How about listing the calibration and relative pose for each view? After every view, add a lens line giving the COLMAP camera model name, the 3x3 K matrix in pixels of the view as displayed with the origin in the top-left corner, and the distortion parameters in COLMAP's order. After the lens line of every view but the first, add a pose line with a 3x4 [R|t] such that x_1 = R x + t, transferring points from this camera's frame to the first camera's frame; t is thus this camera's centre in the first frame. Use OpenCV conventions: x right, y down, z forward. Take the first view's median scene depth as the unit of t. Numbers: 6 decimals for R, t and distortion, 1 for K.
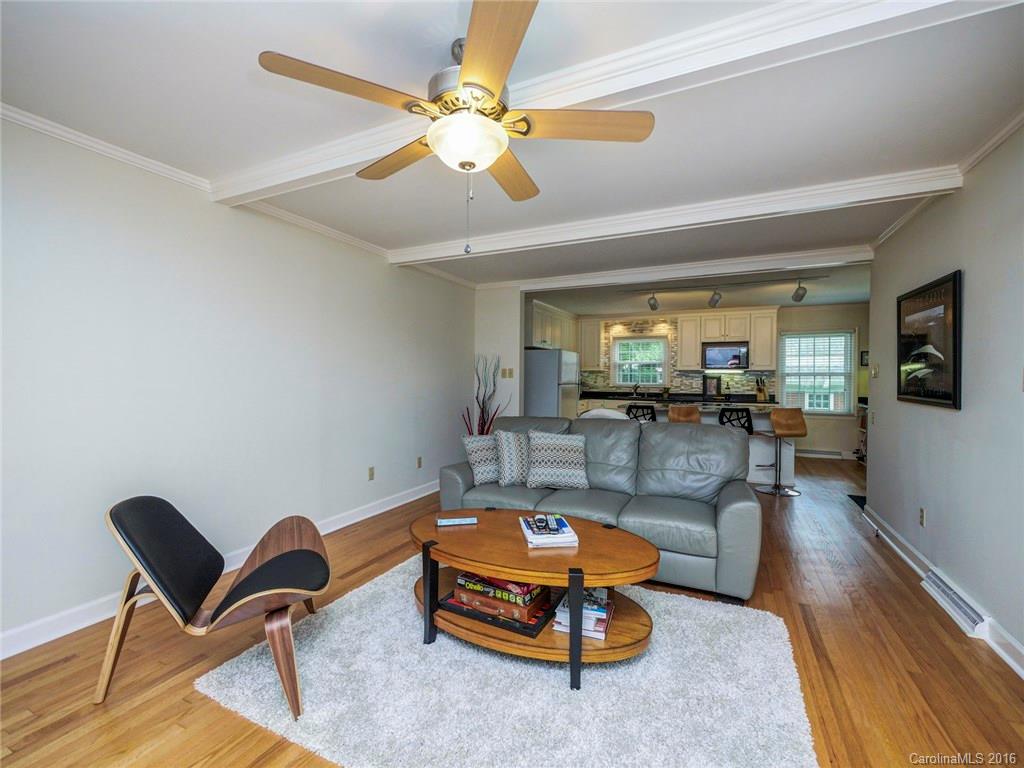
lens RADIAL K [[438.5, 0, 518.2], [0, 438.5, 385.1], [0, 0, 1]] dist [-0.004281, 0.001523]
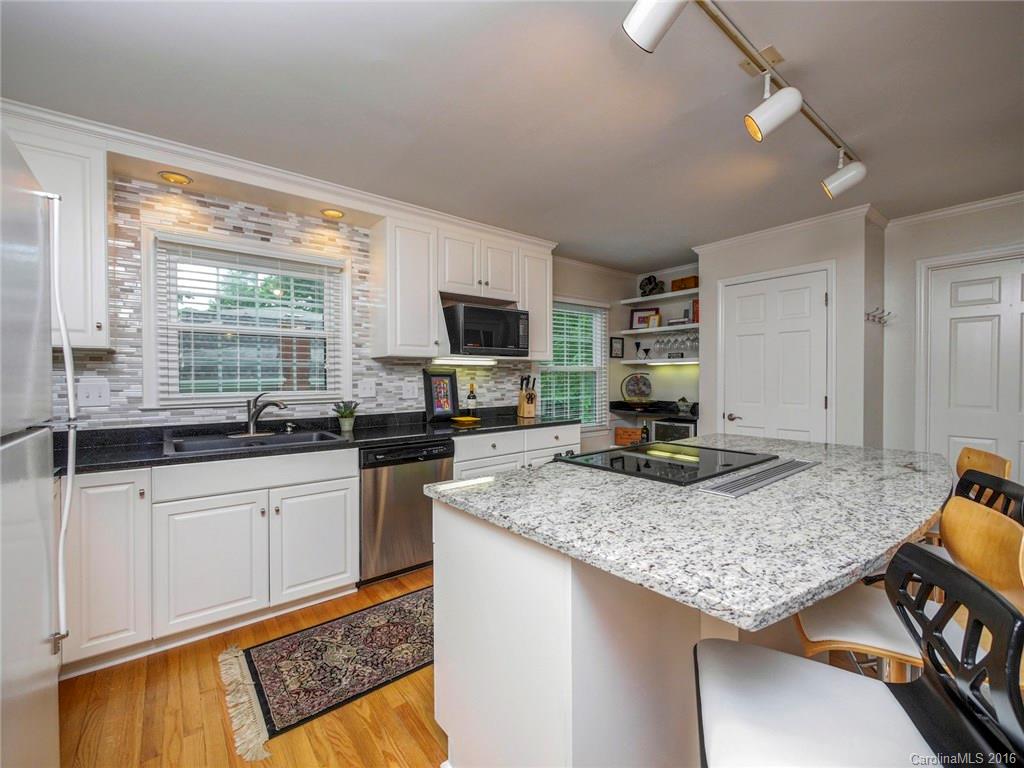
lens RADIAL K [[438.5, 0, 515.2], [0, 438.5, 383.6], [0, 0, 1]] dist [-0.004281, 0.001523]
pose [[0.430743, -0.022495, 0.902194, 0.071029], [0.020432, 0.999676, 0.015171, -0.014379], [-0.902243, 0.011899, 0.431064, 0.798449]]
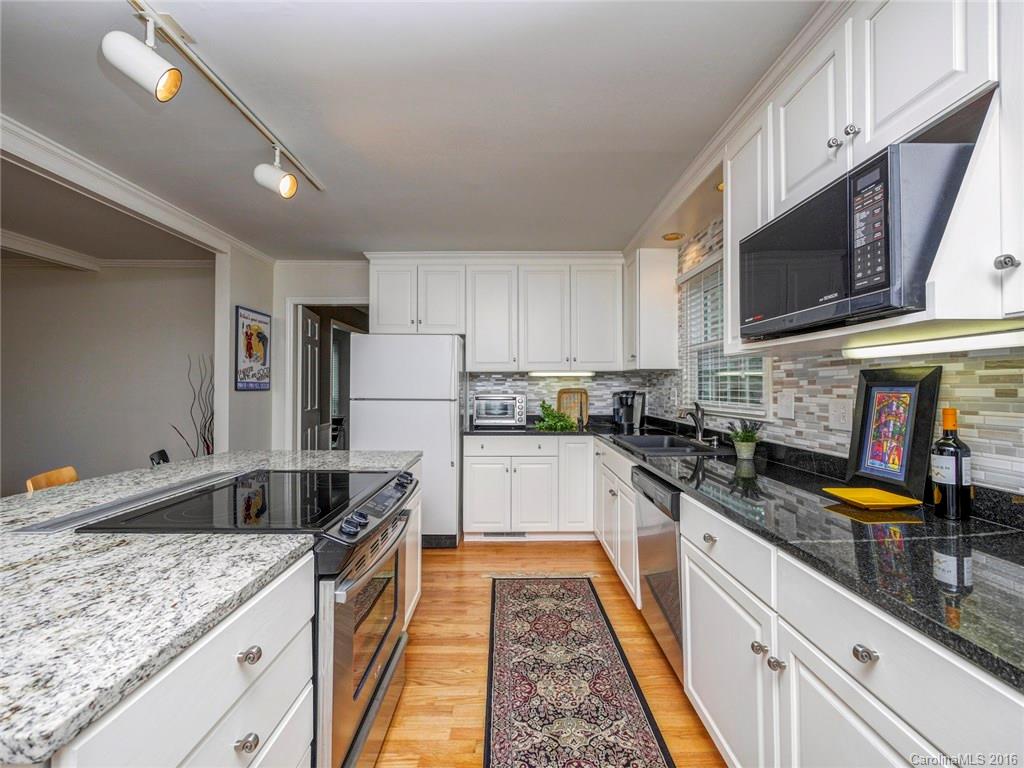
lens RADIAL K [[438.5, 0, 513.1], [0, 438.5, 382.1], [0, 0, 1]] dist [-0.004281, 0.001523]
pose [[0.436137, -0.014743, -0.899760, 0.587355], [-0.014224, 0.999628, -0.023275, -0.011538], [0.899768, 0.022949, 0.435765, 0.837814]]
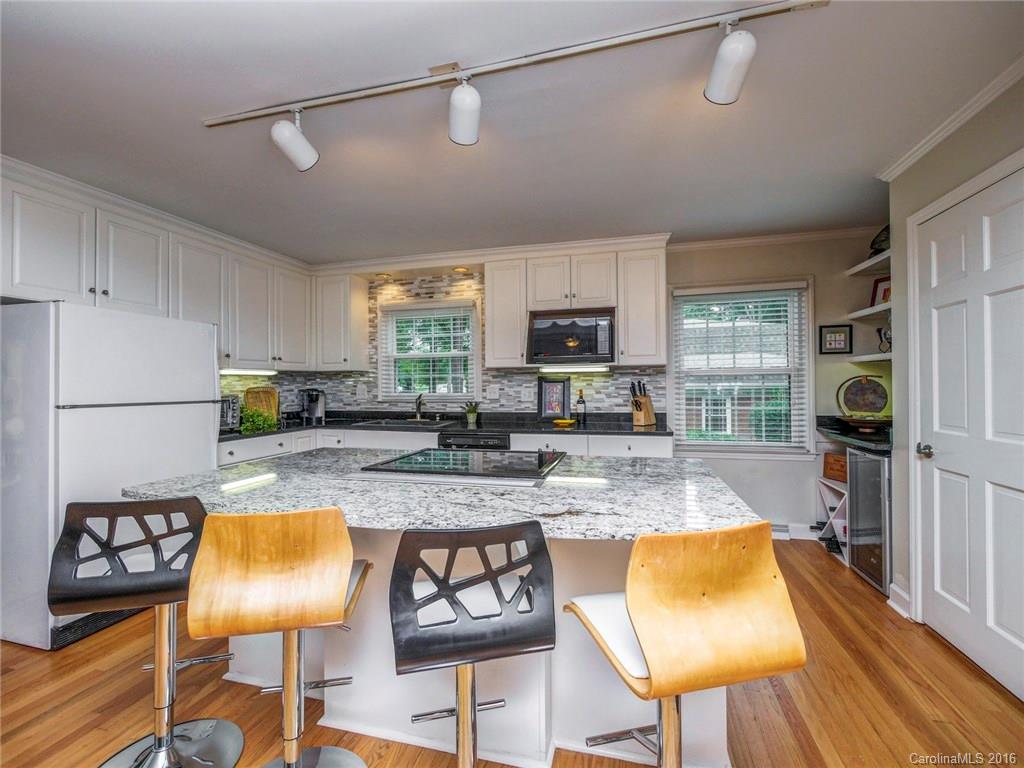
lens RADIAL K [[438.5, 0, 515.3], [0, 438.5, 383.4], [0, 0, 1]] dist [-0.004281, 0.001523]
pose [[0.982463, -0.014233, 0.185911, 0.327343], [0.017939, 0.999672, -0.018269, -0.006575], [-0.185590, 0.021284, 0.982397, 0.543349]]
